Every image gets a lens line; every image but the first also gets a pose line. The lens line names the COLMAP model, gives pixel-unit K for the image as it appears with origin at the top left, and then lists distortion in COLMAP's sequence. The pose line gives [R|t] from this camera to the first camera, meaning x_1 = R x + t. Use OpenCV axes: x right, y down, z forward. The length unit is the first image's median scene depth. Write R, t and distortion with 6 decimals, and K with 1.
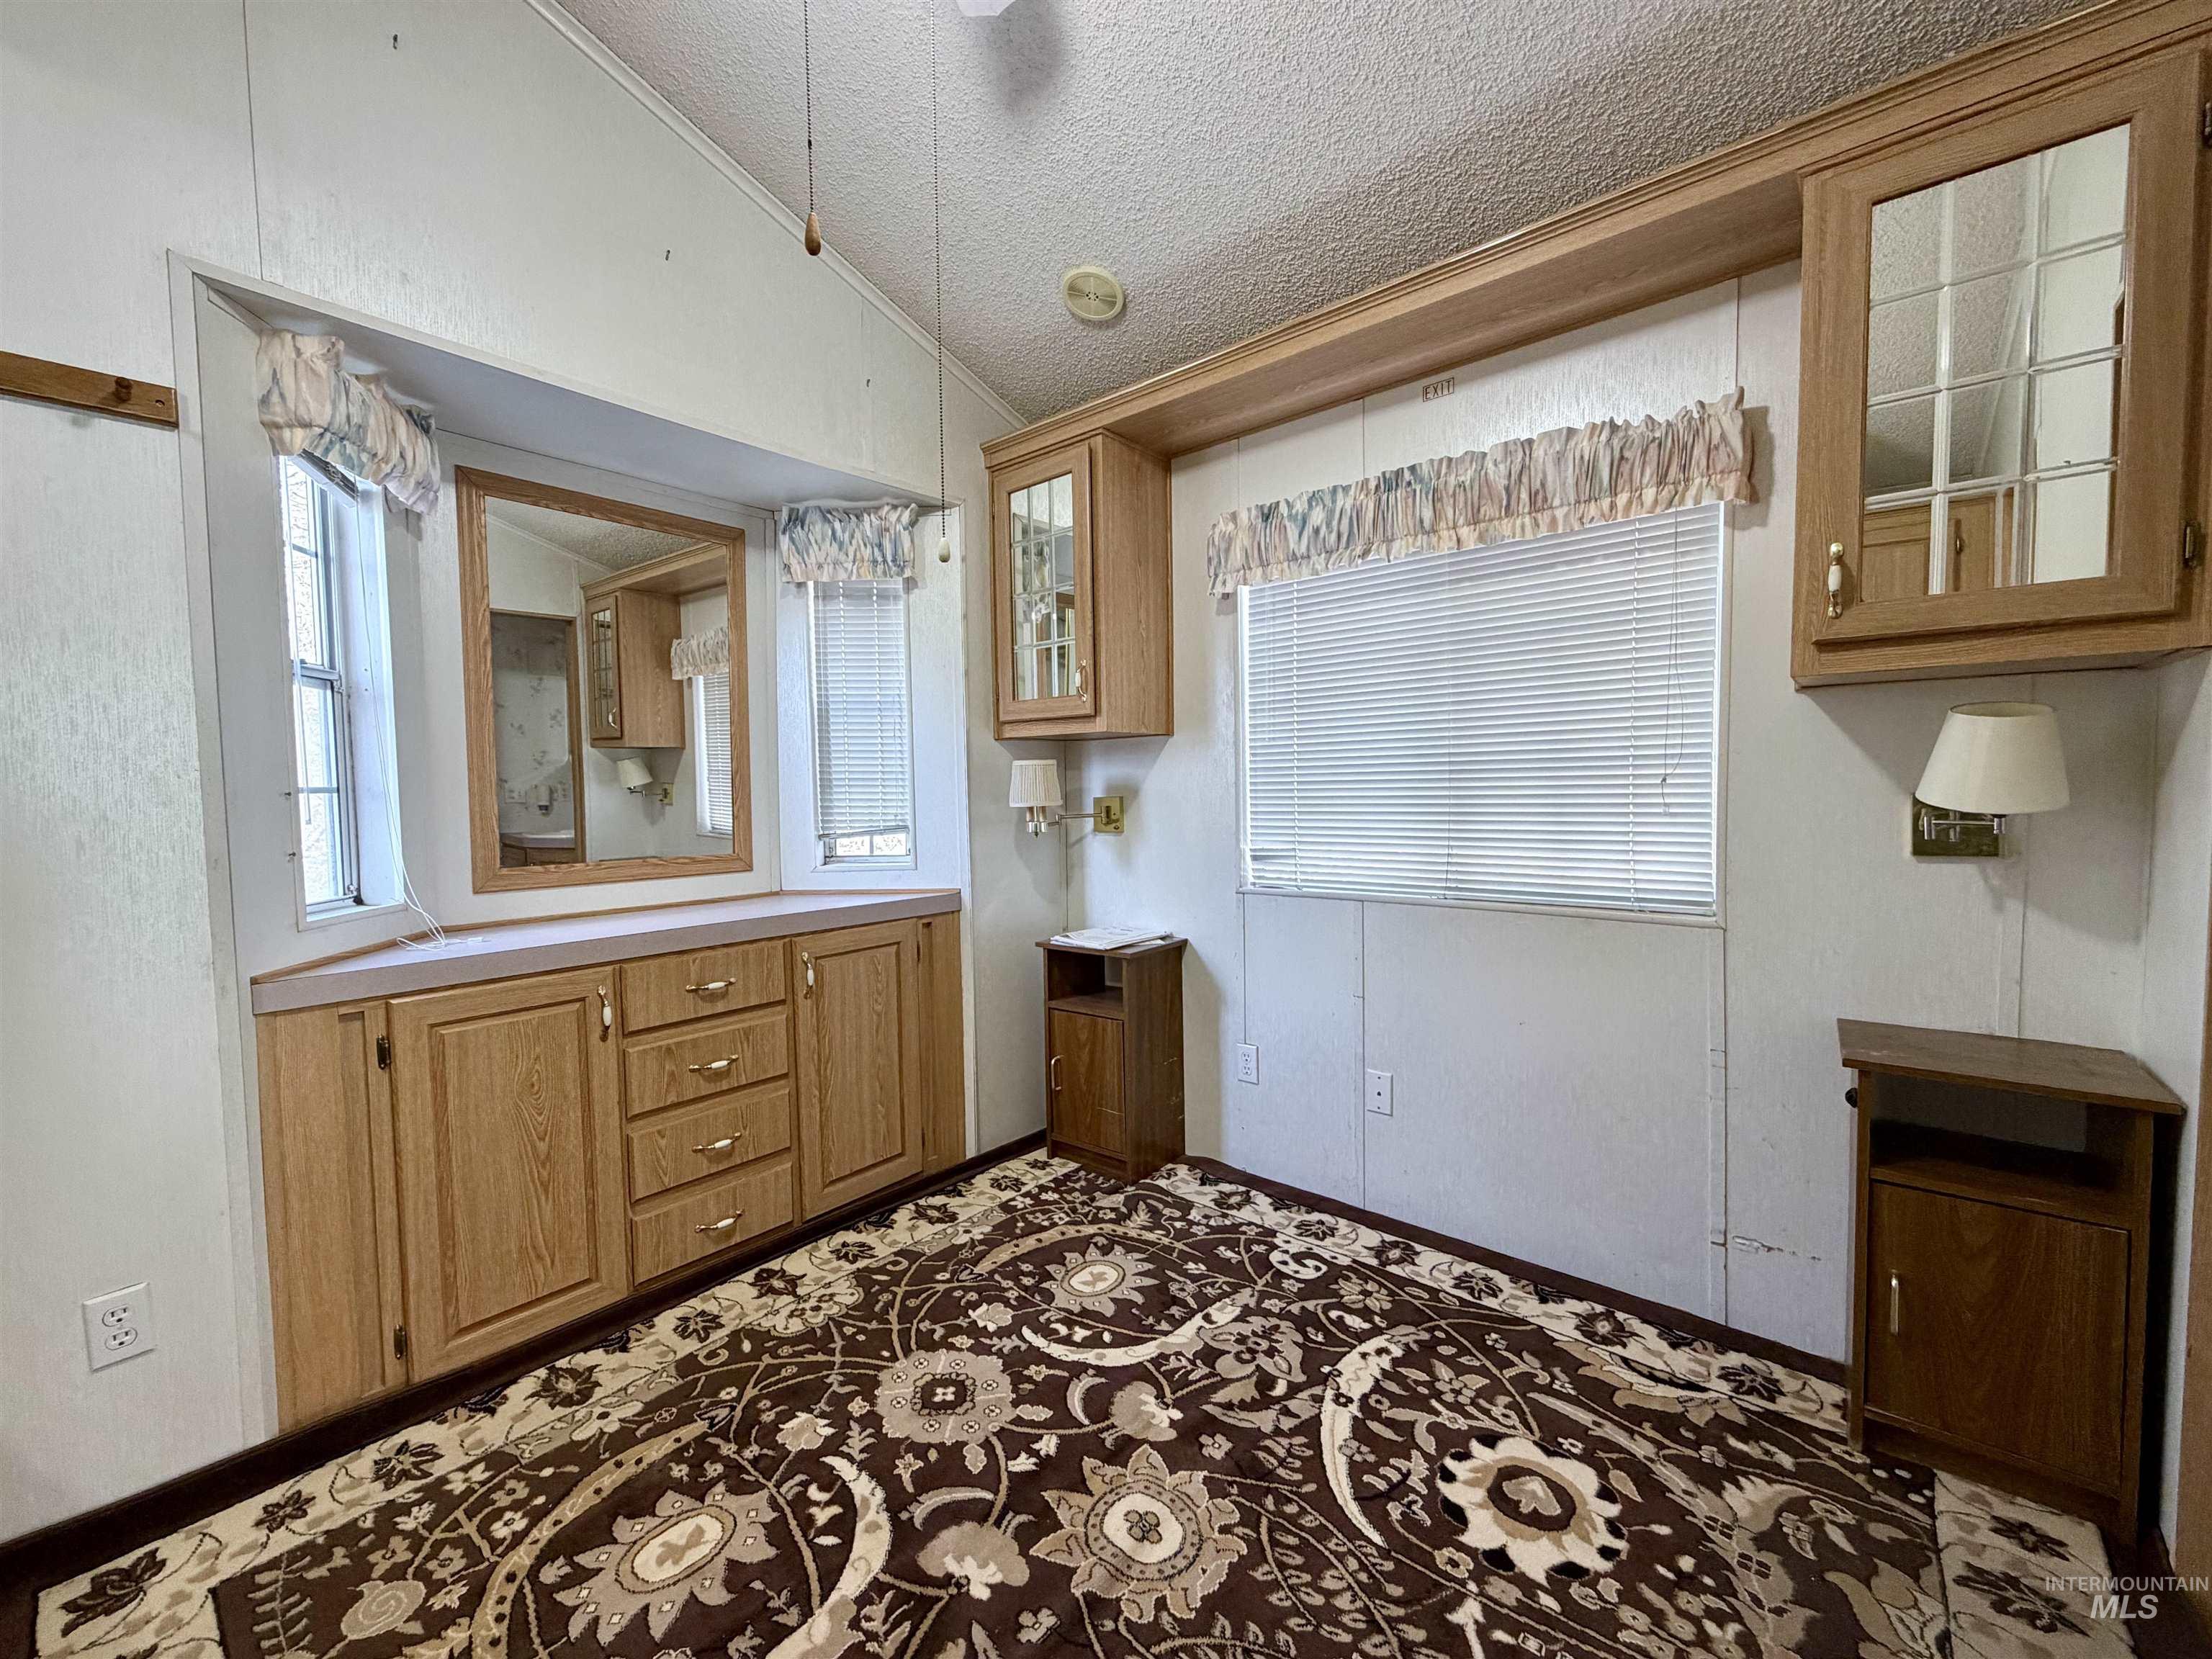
lens RADIAL K [[880.5, 0, 1095.4], [0, 880.5, 831.1], [0, 0, 1]] dist [-0.000165, 0.000218]
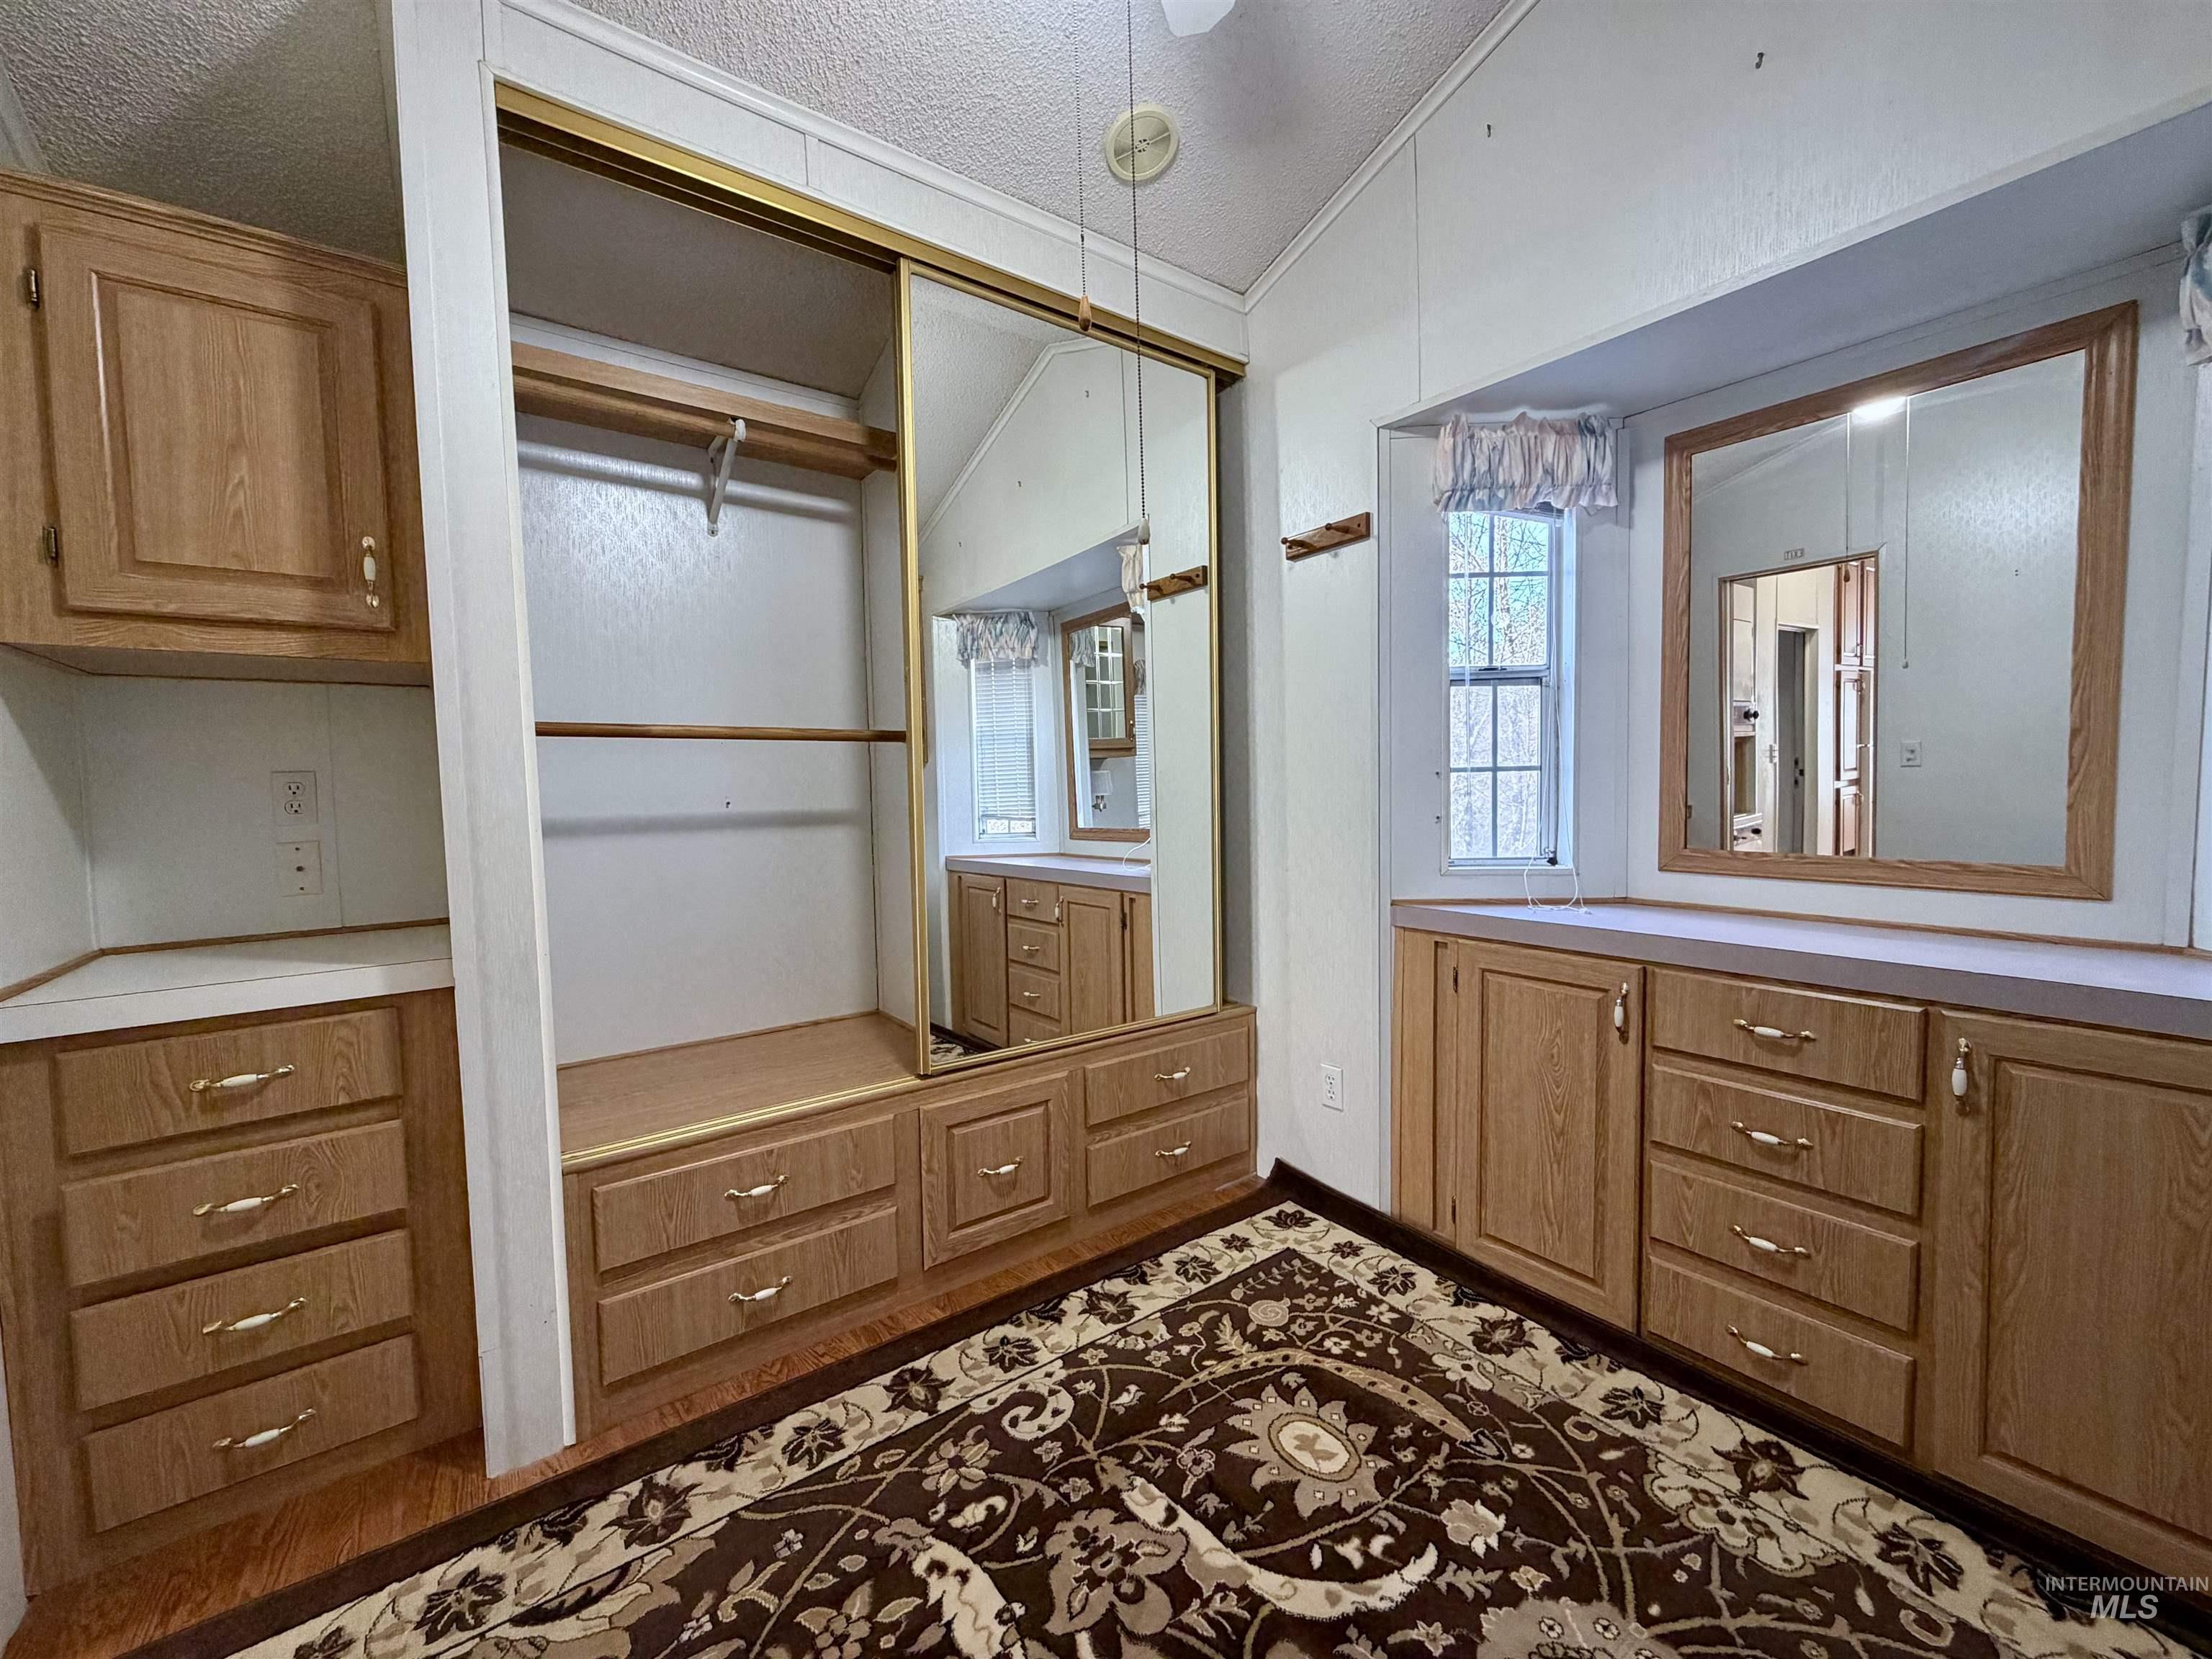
lens RADIAL K [[880.5, 0, 1095.4], [0, 880.5, 831.1], [0, 0, 1]] dist [-0.000165, 0.000218]
pose [[-0.232073, 0.075385, -0.969773, 0.559922], [-0.026223, 0.996145, 0.083710, -0.055803], [0.972345, 0.044857, -0.229202, 0.844368]]
